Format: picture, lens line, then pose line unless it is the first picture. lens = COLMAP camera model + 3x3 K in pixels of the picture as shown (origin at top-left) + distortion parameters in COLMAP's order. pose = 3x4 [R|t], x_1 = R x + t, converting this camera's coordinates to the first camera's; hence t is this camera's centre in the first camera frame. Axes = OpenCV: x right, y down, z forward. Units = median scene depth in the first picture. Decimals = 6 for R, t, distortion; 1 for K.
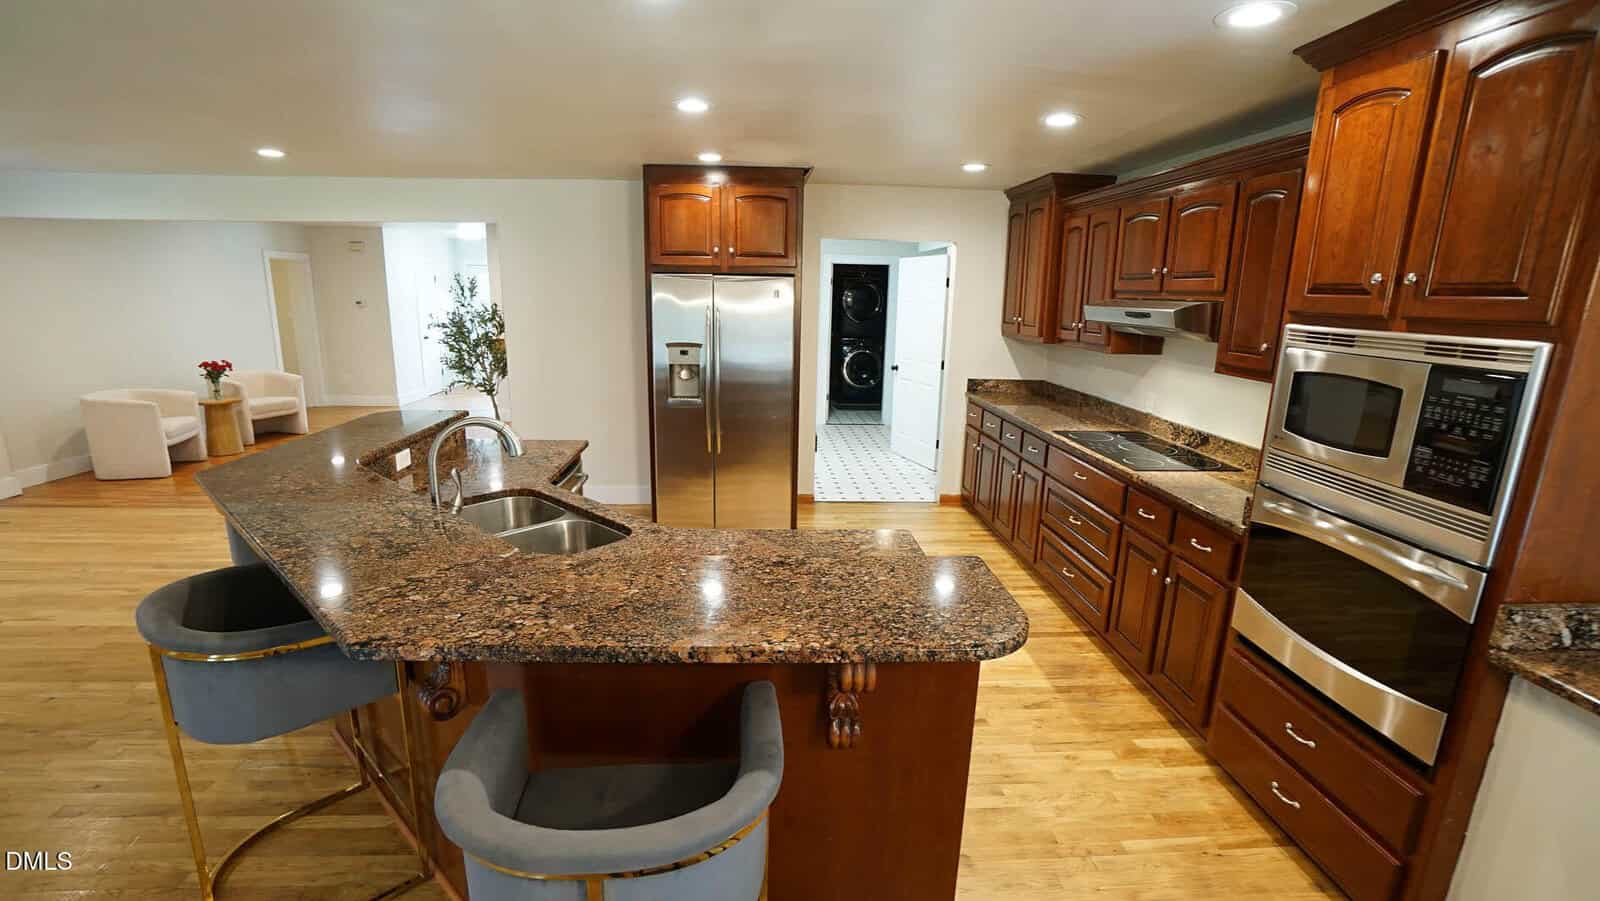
lens RADIAL K [[704.7, 0, 791.6], [0, 704.7, 456.3], [0, 0, 1]] dist [-0.065627, 0.024079]
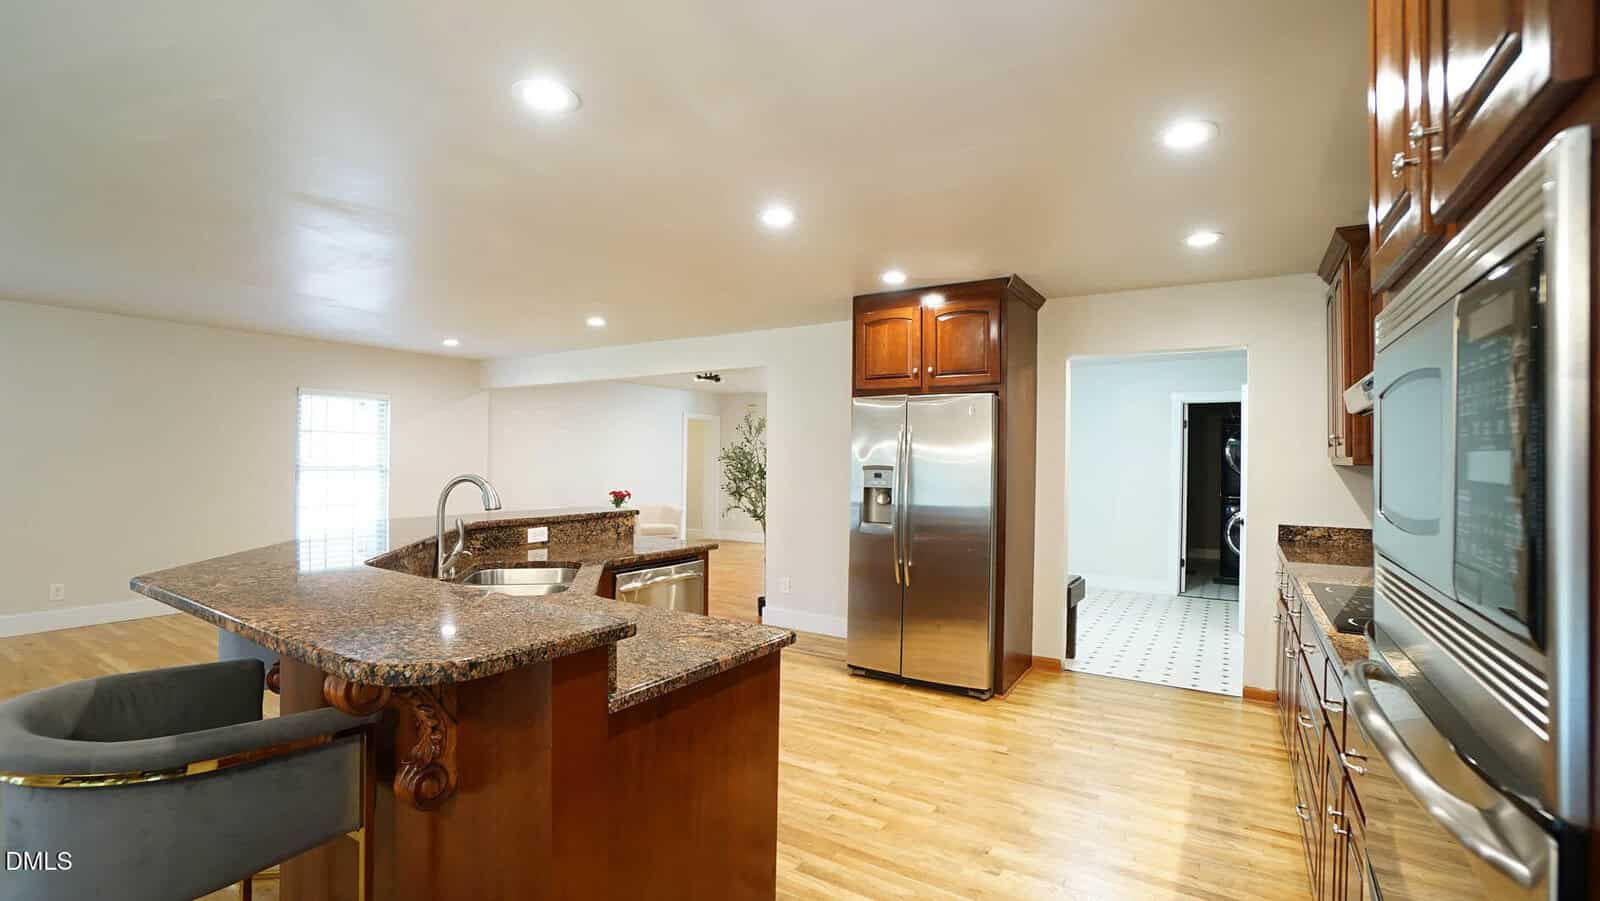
lens RADIAL K [[704.7, 0, 791.6], [0, 704.7, 456.3], [0, 0, 1]] dist [-0.065627, 0.024079]
pose [[0.810289, -0.011082, -0.585925, 0.320095], [-0.133238, 0.970154, -0.202607, 0.038046], [0.570683, 0.242238, 0.784629, 0.173716]]
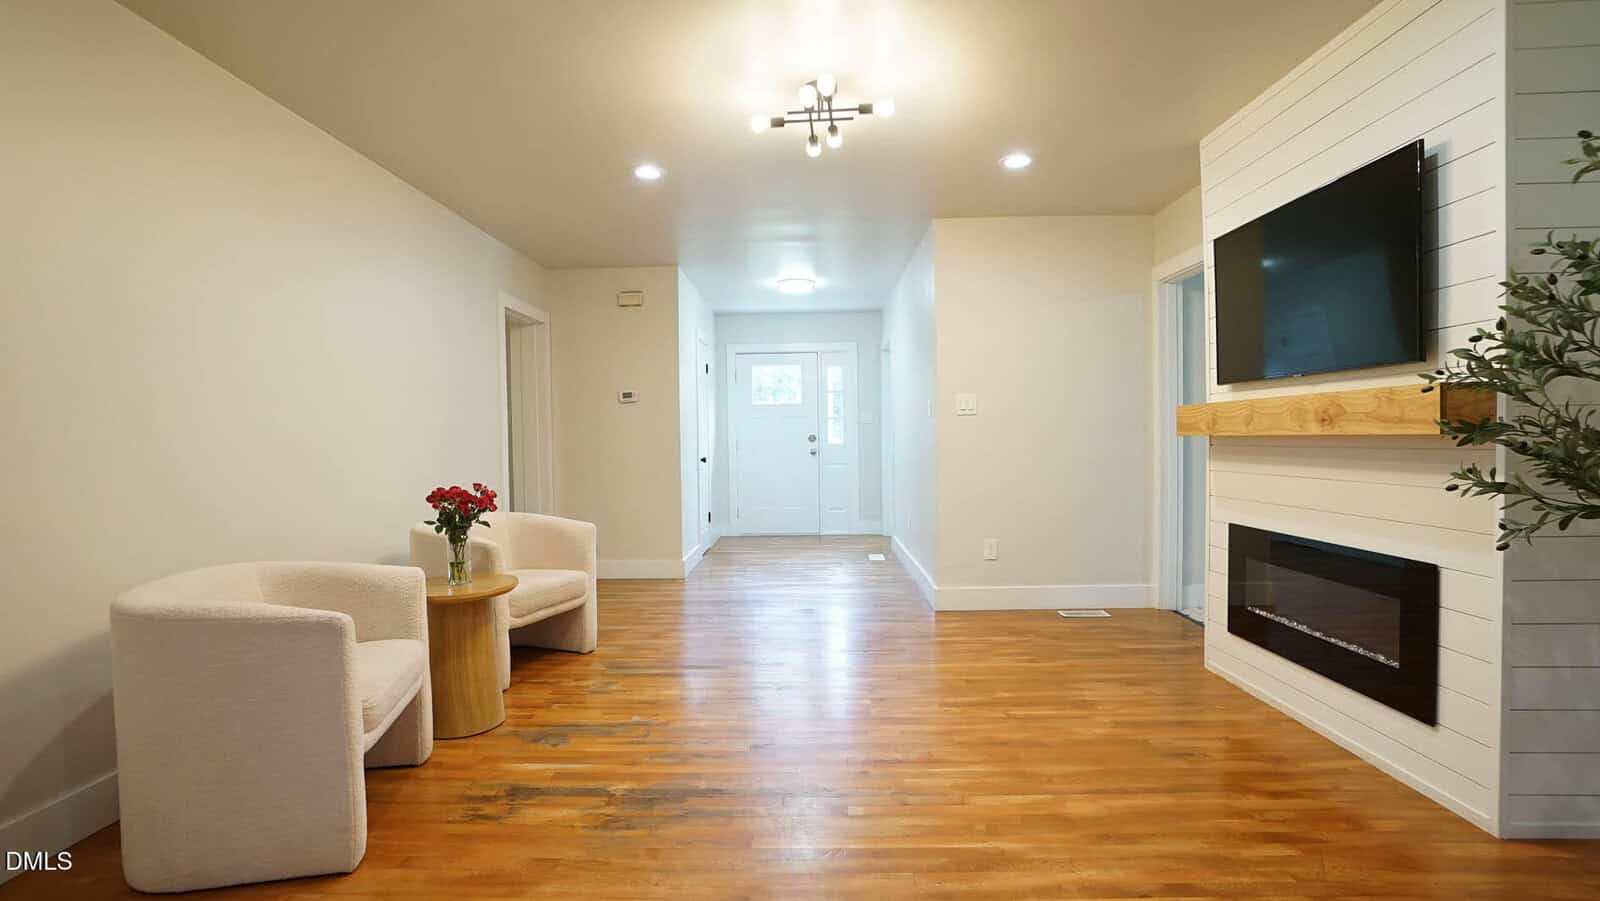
lens RADIAL K [[734.2, 0, 791.4], [0, 734.2, 456.6], [0, 0, 1]] dist [-0.067704, 0.026640]
pose [[0.996149, -0.030764, -0.082096, -0.954464], [0.013814, 0.979794, -0.199533, -0.108898], [0.086576, 0.197631, 0.976446, 0.925826]]
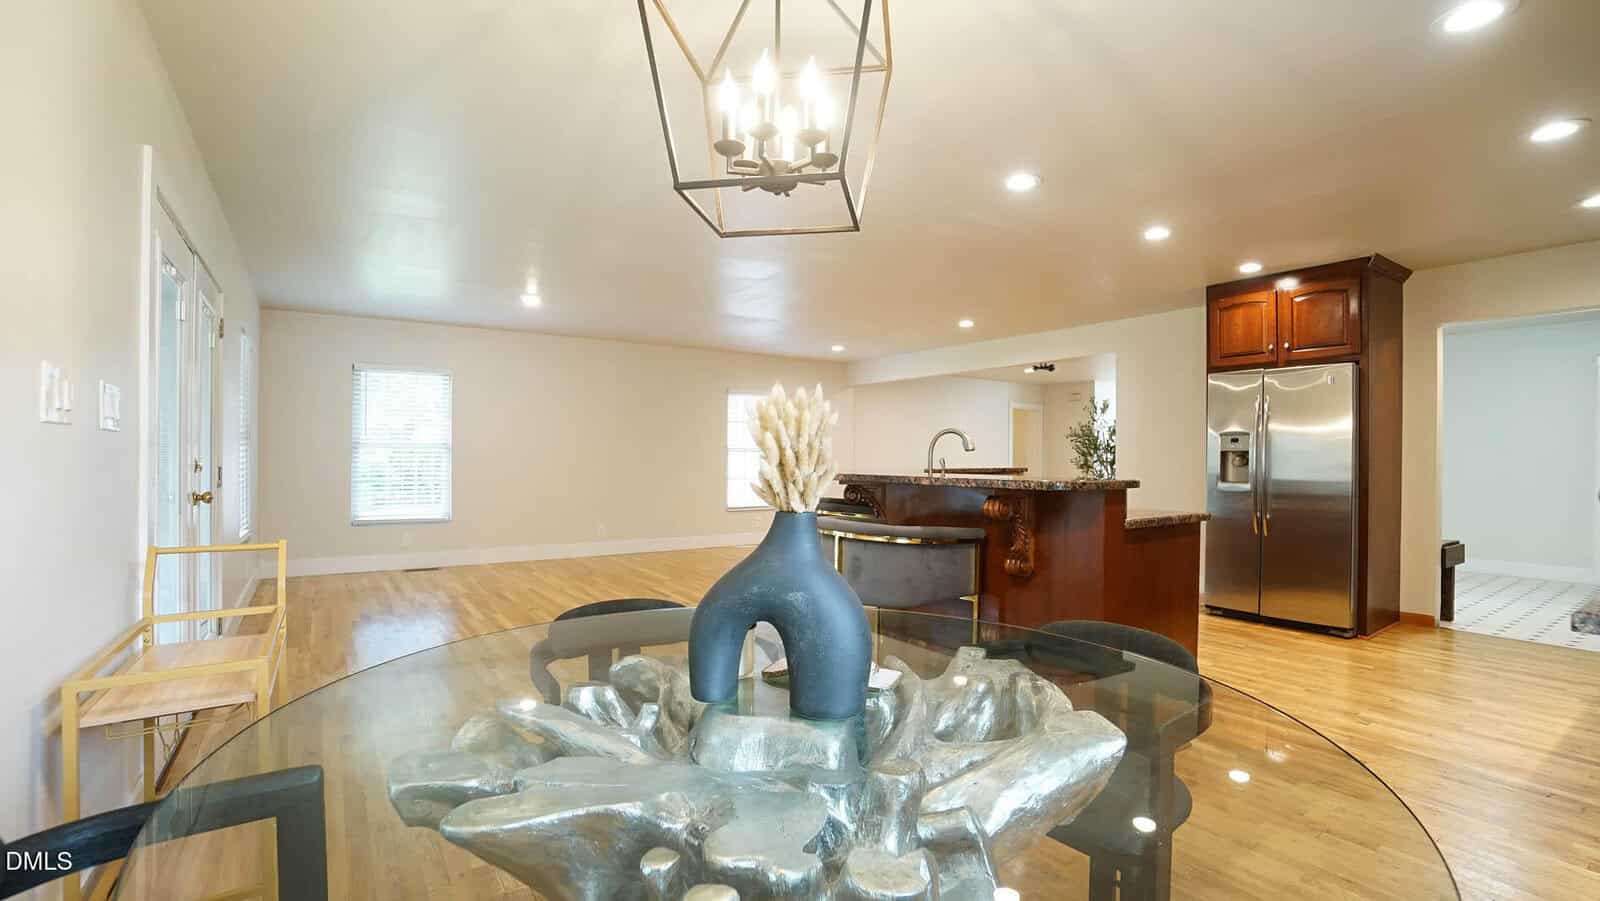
lens RADIAL K [[704.7, 0, 791.6], [0, 704.7, 456.3], [0, 0, 1]] dist [-0.065627, 0.024079]
pose [[0.514682, -0.015328, -0.857244, 0.421701], [-0.195415, 0.971427, -0.134695, 0.160639], [0.834814, 0.236843, 0.496981, -0.114522]]
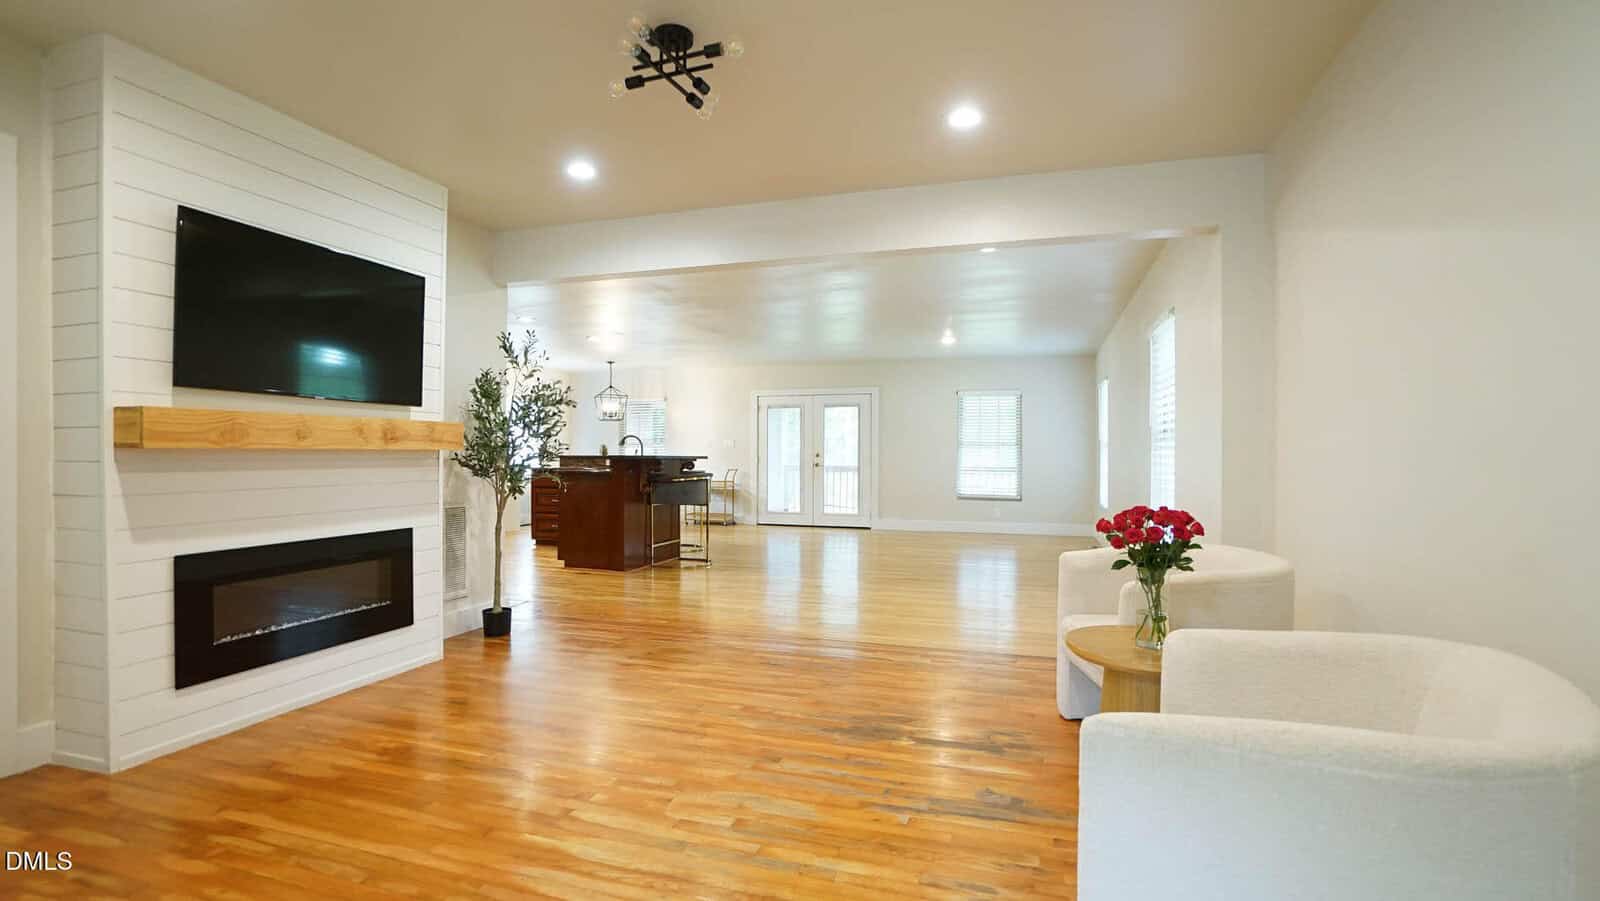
lens RADIAL K [[734.2, 0, 791.4], [0, 734.2, 456.6], [0, 0, 1]] dist [-0.067704, 0.026640]
pose [[-0.933070, -0.023442, 0.358930, -1.250536], [0.060735, 0.973278, 0.221450, -0.355585], [-0.354530, 0.228428, -0.906713, 1.996706]]
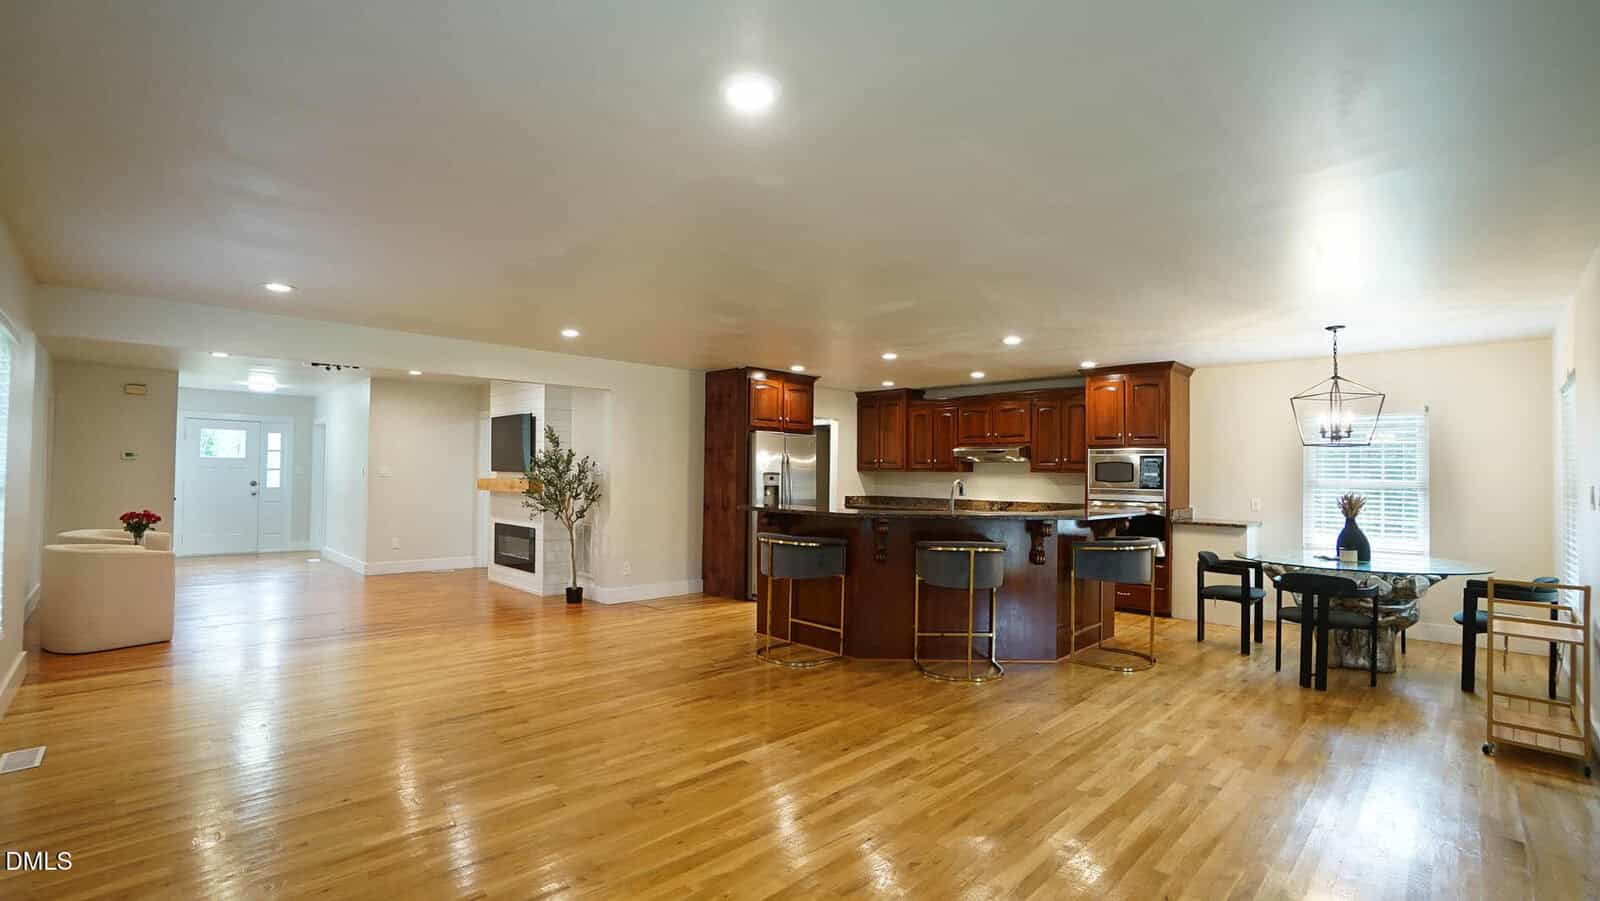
lens RADIAL K [[704.7, 0, 791.6], [0, 704.7, 456.3], [0, 0, 1]] dist [-0.065627, 0.024079]
pose [[0.748942, 0.005627, 0.662612, -1.223140], [0.153973, 0.971116, -0.182280, 0.110054], [-0.644498, 0.238541, 0.726443, -0.237771]]
